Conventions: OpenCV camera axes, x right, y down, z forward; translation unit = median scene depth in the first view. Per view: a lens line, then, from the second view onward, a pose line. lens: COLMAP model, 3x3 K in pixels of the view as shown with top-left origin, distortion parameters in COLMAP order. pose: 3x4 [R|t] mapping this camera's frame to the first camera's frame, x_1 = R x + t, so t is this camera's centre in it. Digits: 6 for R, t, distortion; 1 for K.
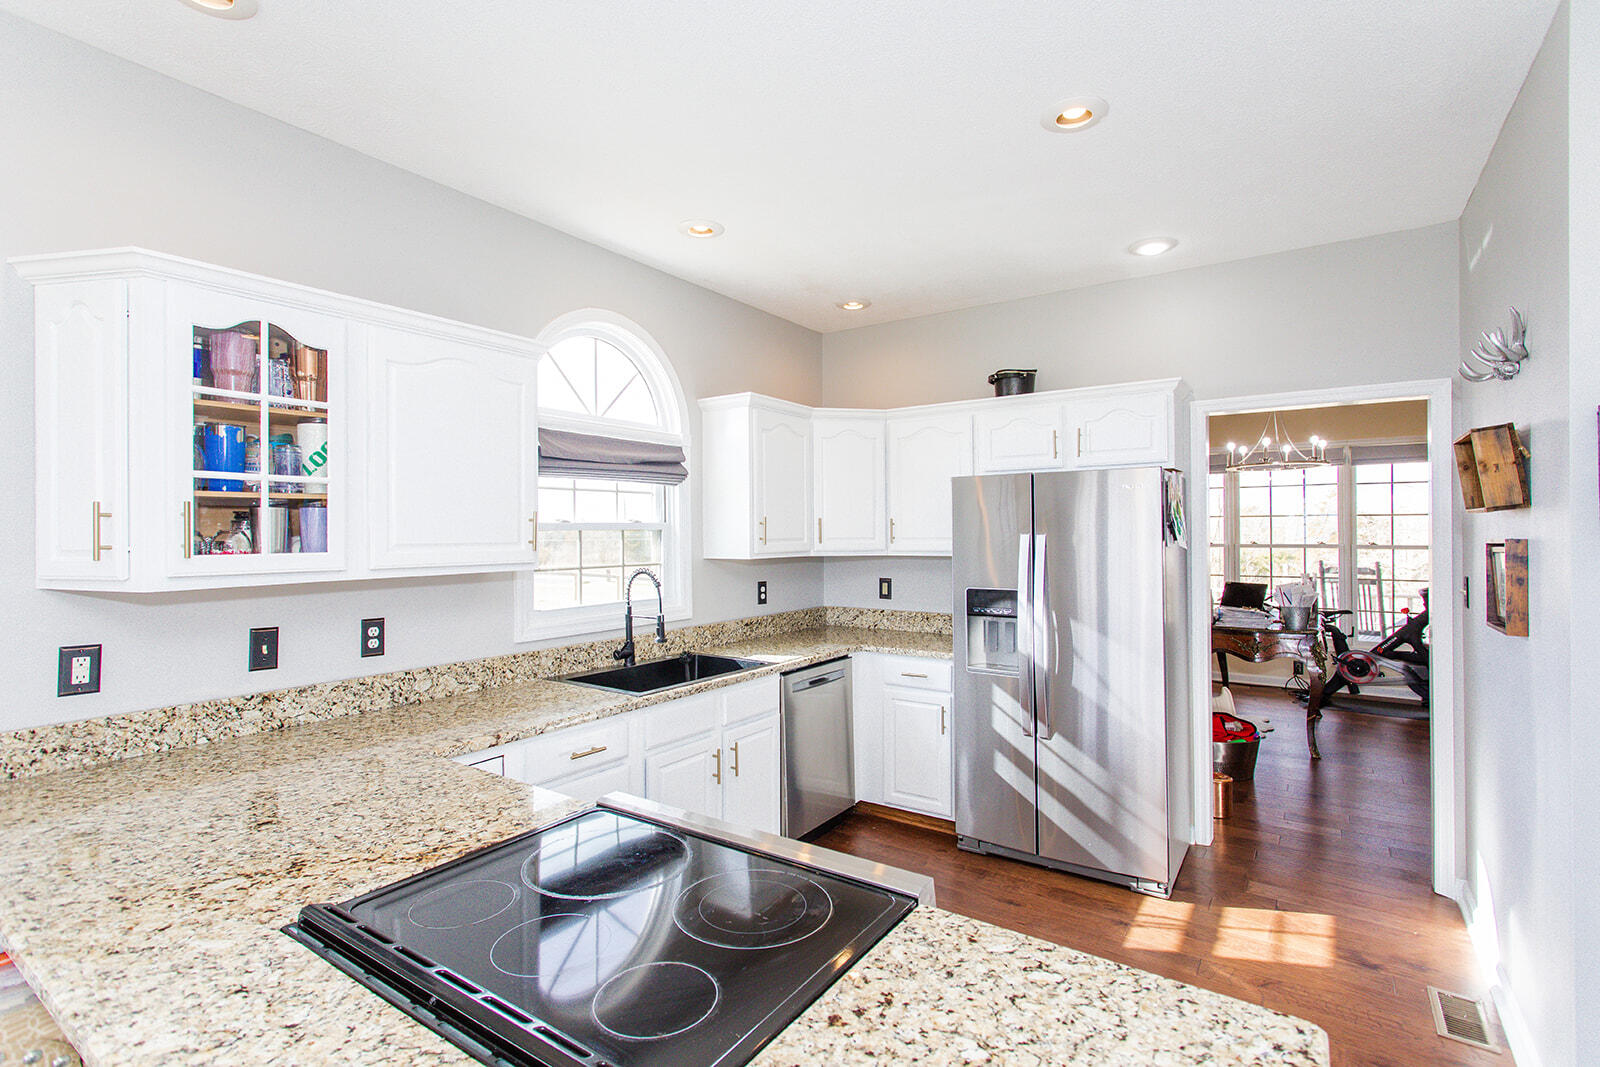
lens RADIAL K [[763.7, 0, 800.0], [0, 763.7, 533.5], [0, 0, 1]] dist [0.003488, 0.000649]
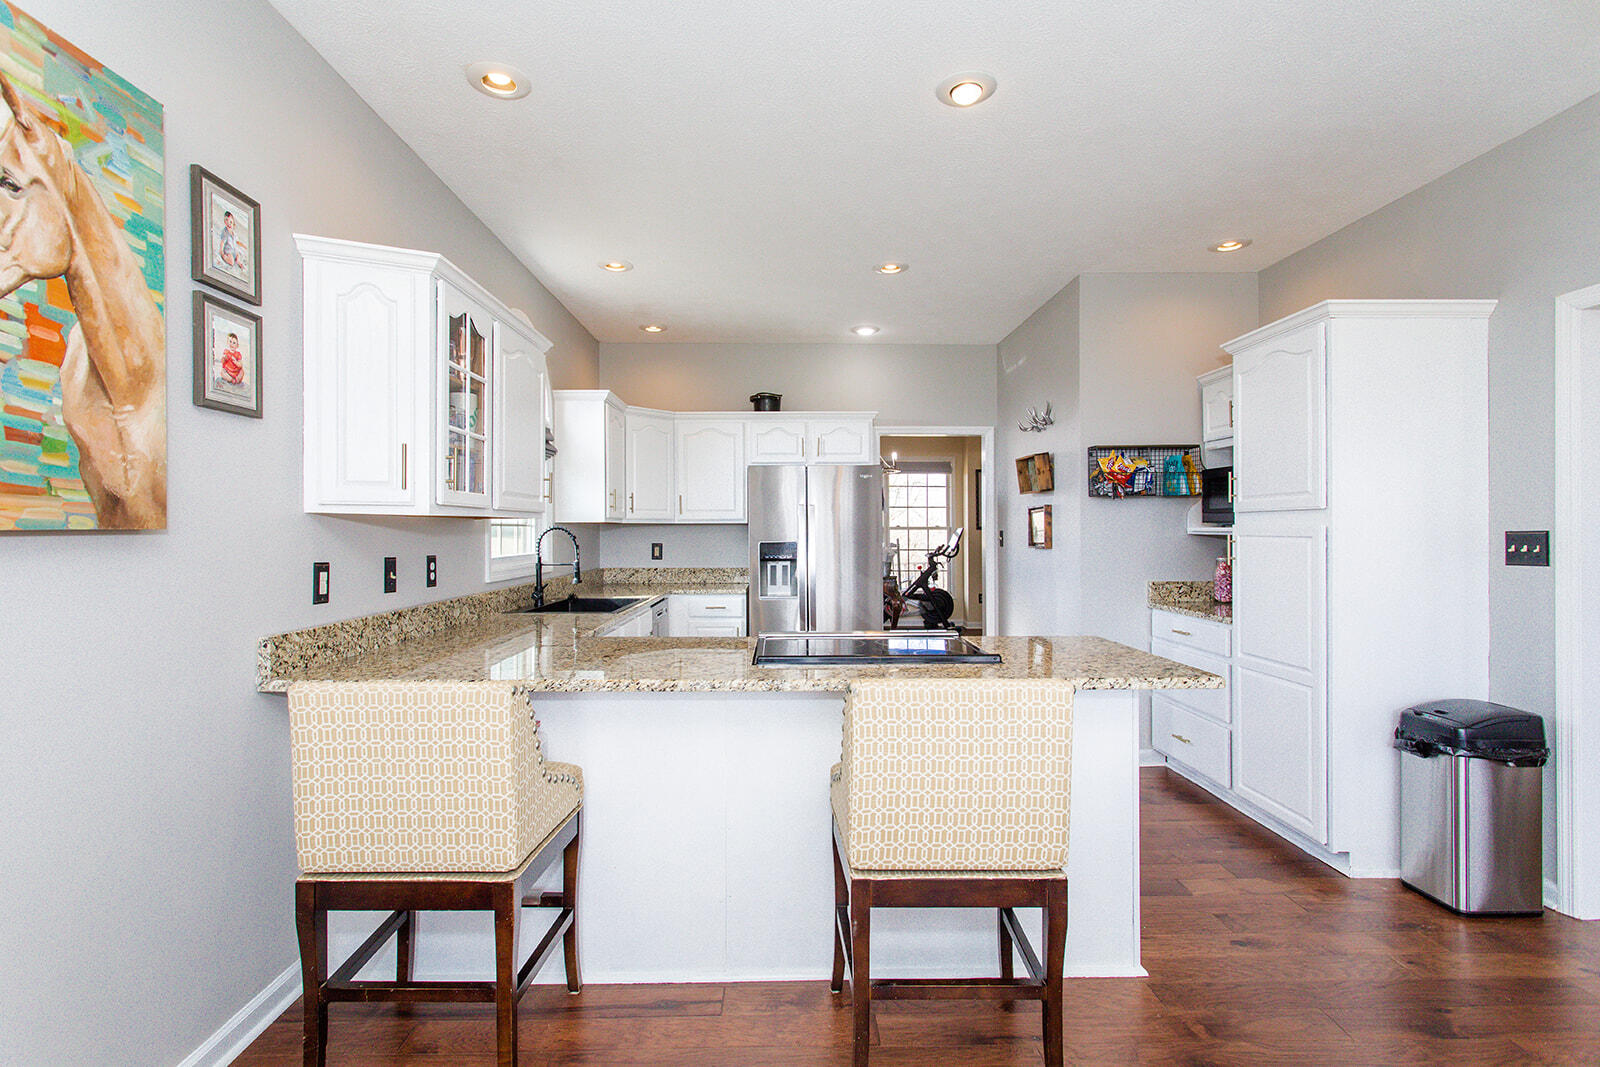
lens RADIAL K [[763.7, 0, 800.0], [0, 763.7, 533.5], [0, 0, 1]] dist [0.003488, 0.000649]
pose [[0.809307, 0.000950, 0.587385, -0.552536], [-0.000225, 0.999999, -0.001307, 0.054527], [-0.587386, 0.000926, 0.809306, -0.214200]]
